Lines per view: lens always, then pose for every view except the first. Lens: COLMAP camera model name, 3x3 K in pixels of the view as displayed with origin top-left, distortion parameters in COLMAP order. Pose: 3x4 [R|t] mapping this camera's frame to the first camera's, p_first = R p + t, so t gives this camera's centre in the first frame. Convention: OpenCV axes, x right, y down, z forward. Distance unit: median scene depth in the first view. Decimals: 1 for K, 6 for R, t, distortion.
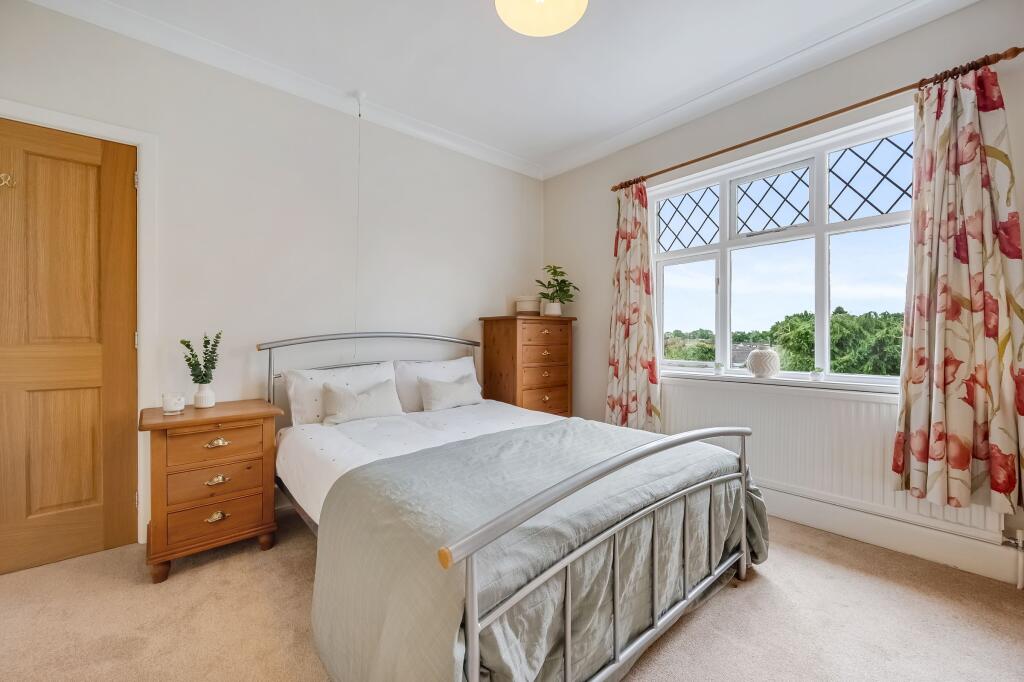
lens RADIAL K [[403.7, 0, 513.0], [0, 403.7, 343.3], [0, 0, 1]] dist [0.001255, -0.000099]
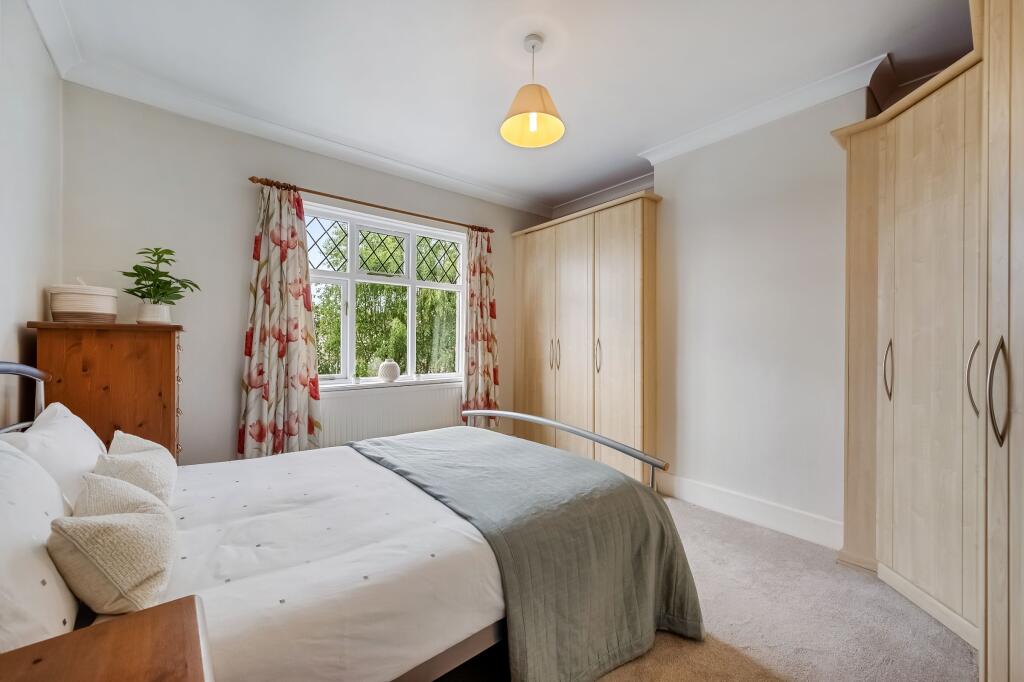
lens RADIAL K [[403.7, 0, 512.2], [0, 403.7, 340.4], [0, 0, 1]] dist [0.001255, -0.000099]
pose [[0.016641, 0.004788, 0.999850, -0.646501], [0.009004, 0.999947, -0.004939, -0.039180], [-0.999821, 0.009085, 0.016597, 0.489945]]
